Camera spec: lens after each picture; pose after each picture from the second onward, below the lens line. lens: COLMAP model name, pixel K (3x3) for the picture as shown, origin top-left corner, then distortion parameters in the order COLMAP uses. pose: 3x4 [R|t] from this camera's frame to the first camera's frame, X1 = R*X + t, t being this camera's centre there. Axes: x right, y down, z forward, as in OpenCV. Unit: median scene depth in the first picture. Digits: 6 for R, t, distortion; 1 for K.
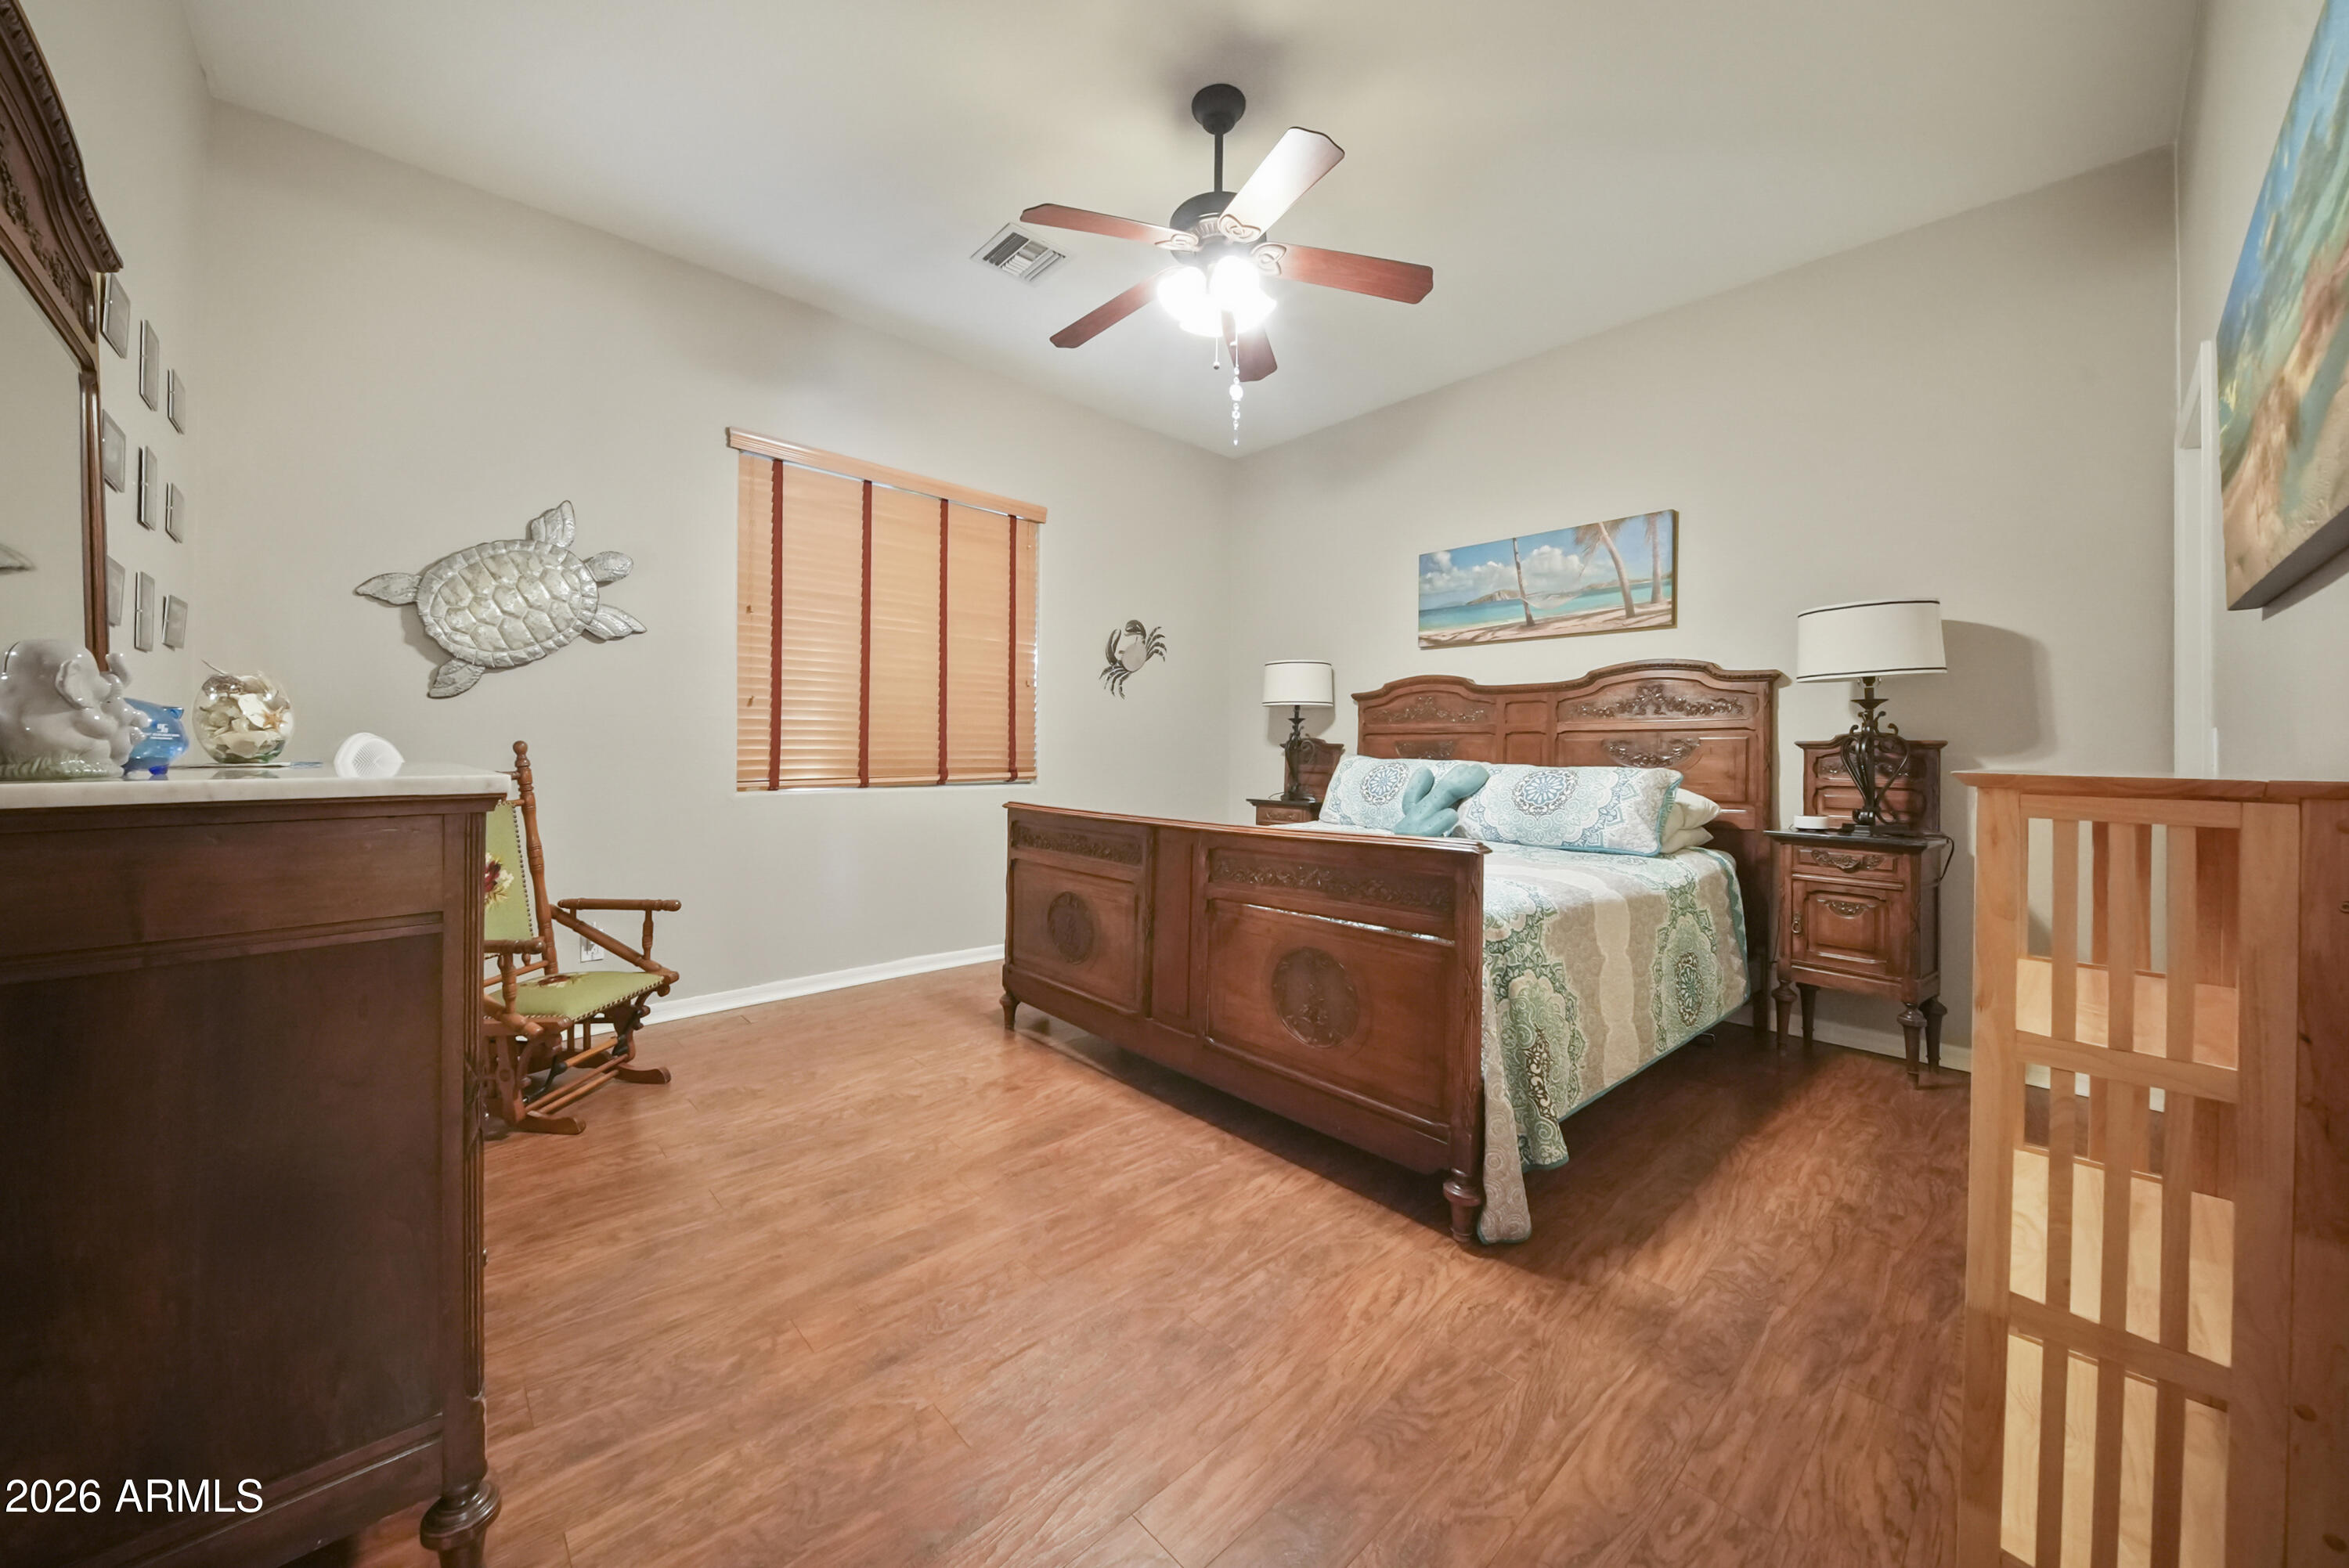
lens RADIAL K [[837.2, 0, 1136.5], [0, 837.2, 775.9], [0, 0, 1]] dist [0.008323, -0.006873]
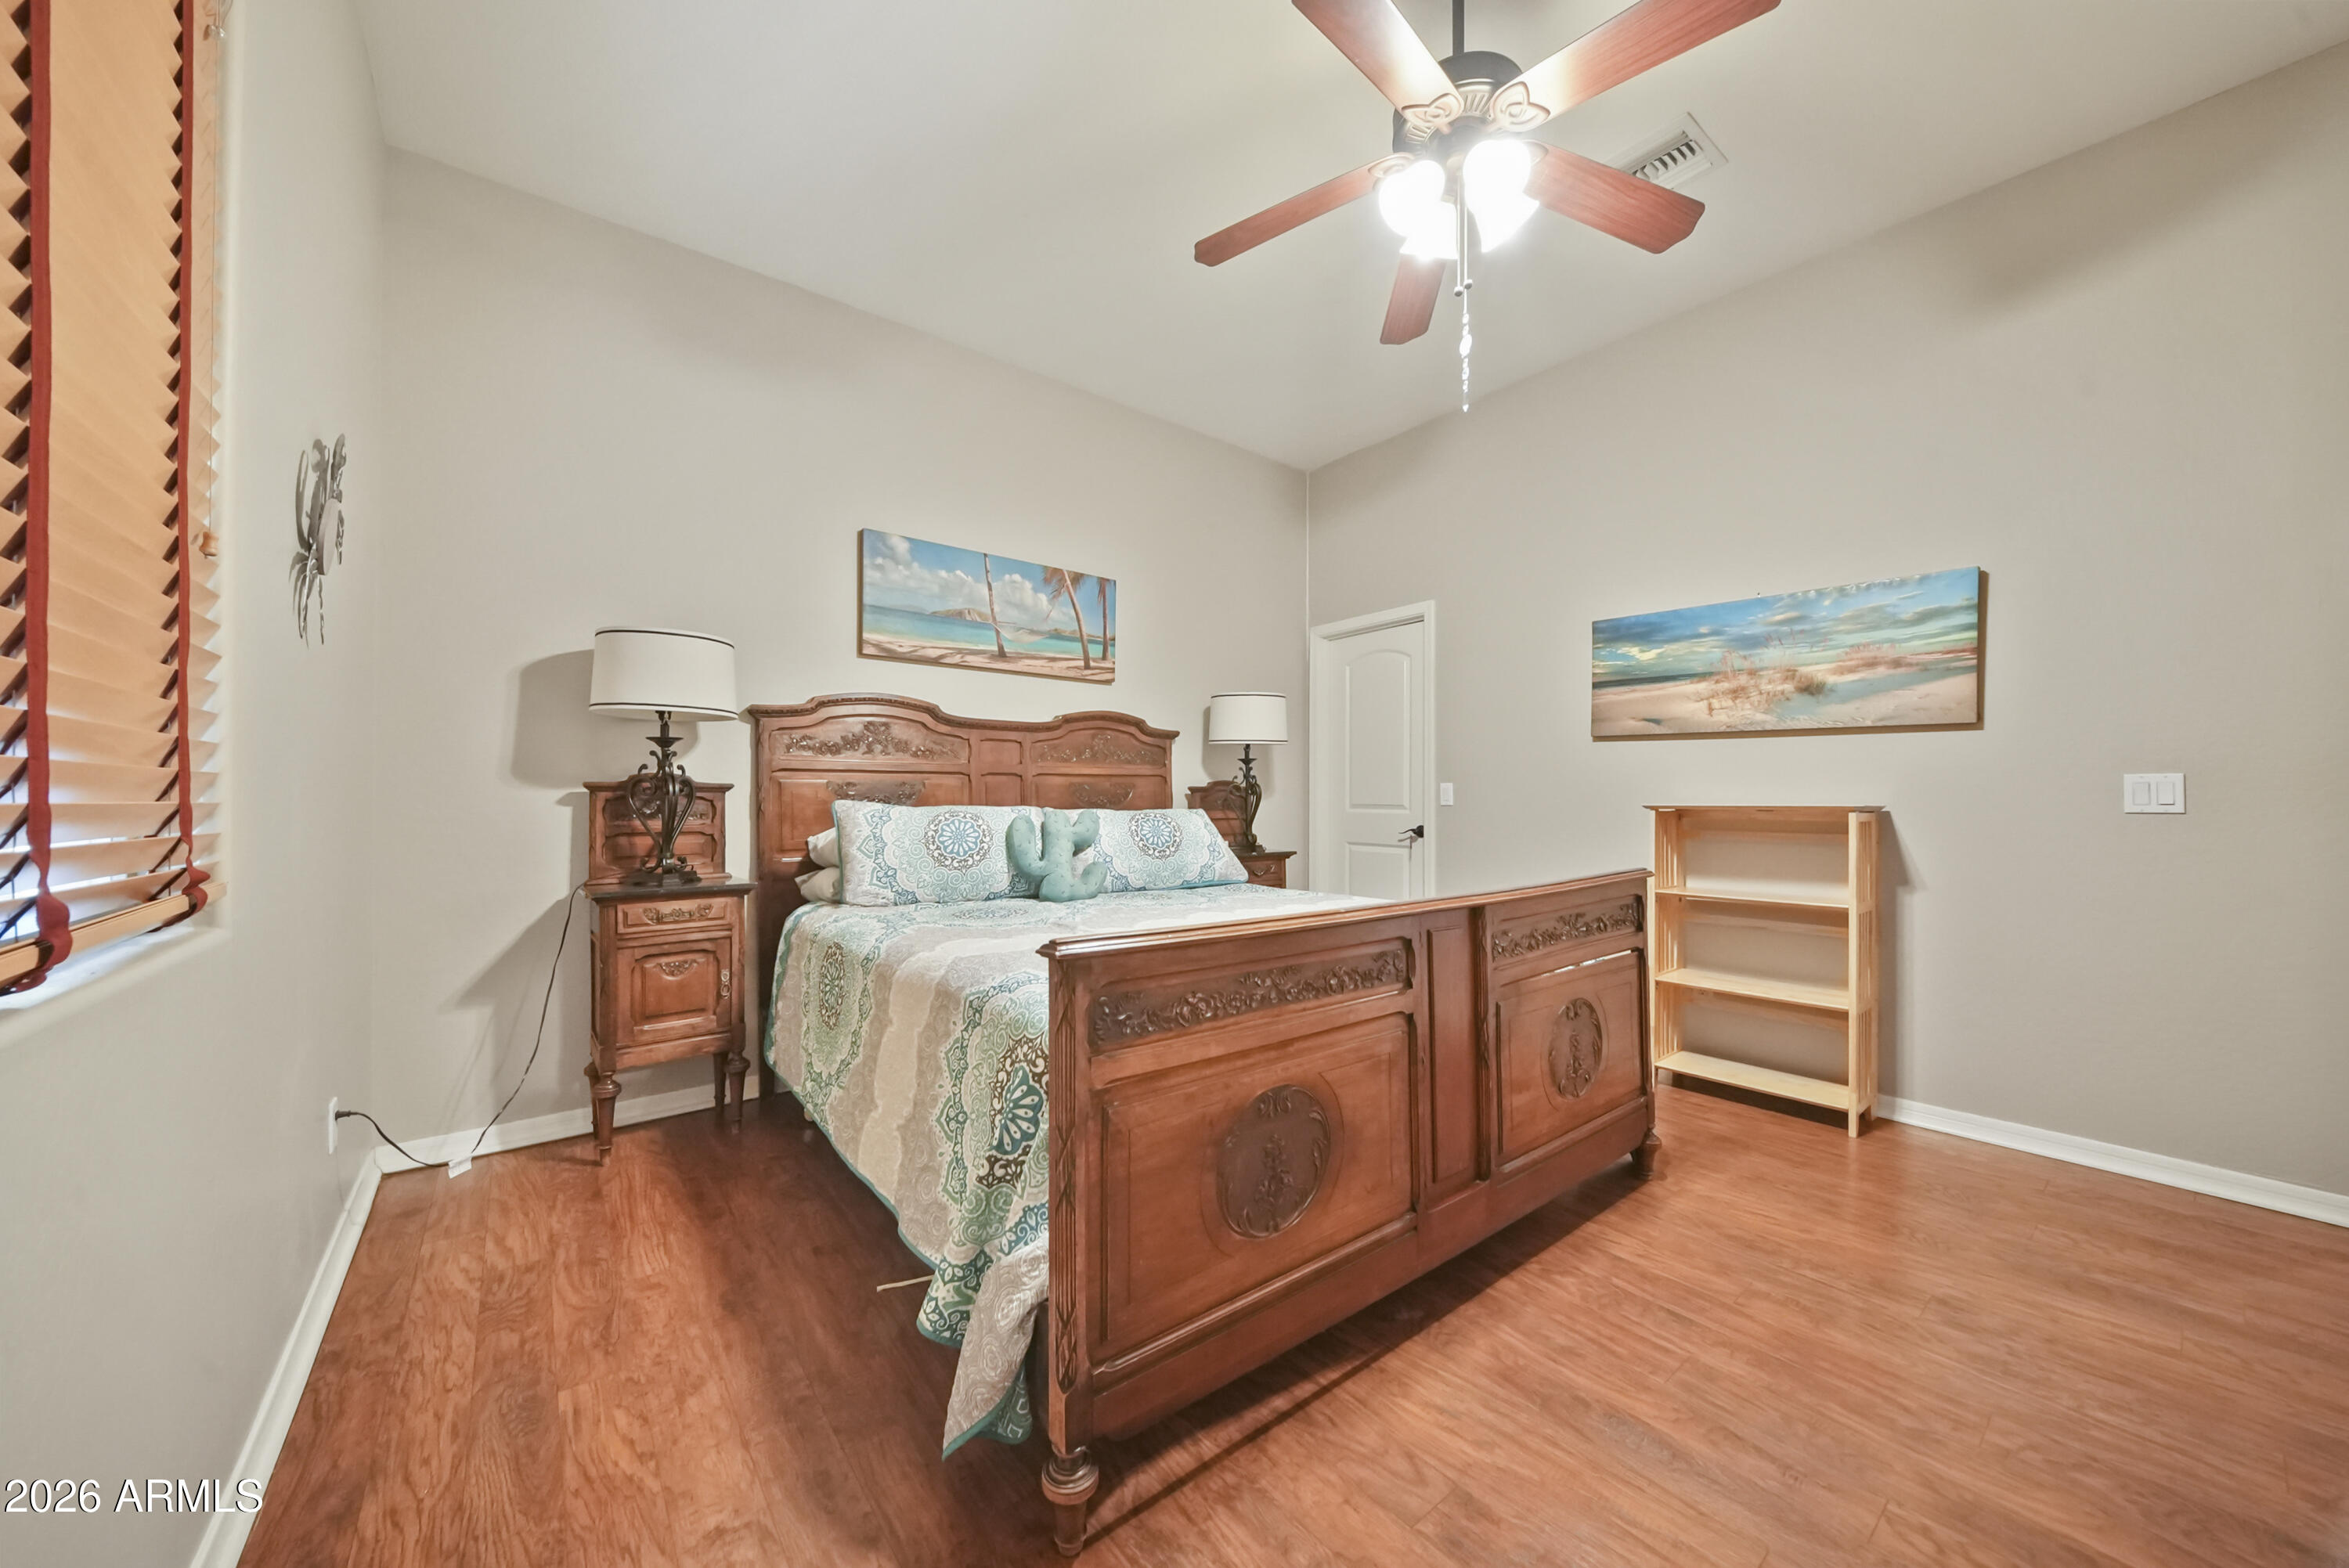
lens RADIAL K [[831.1, 0, 1185.5], [0, 831.1, 798.6], [0, 0, 1]] dist [0.020081, -0.006685]
pose [[0.035019, -0.016035, 0.999258, -0.450656], [0.025305, 0.999565, 0.015153, -0.034557], [-0.999066, 0.024756, 0.035410, 0.805485]]
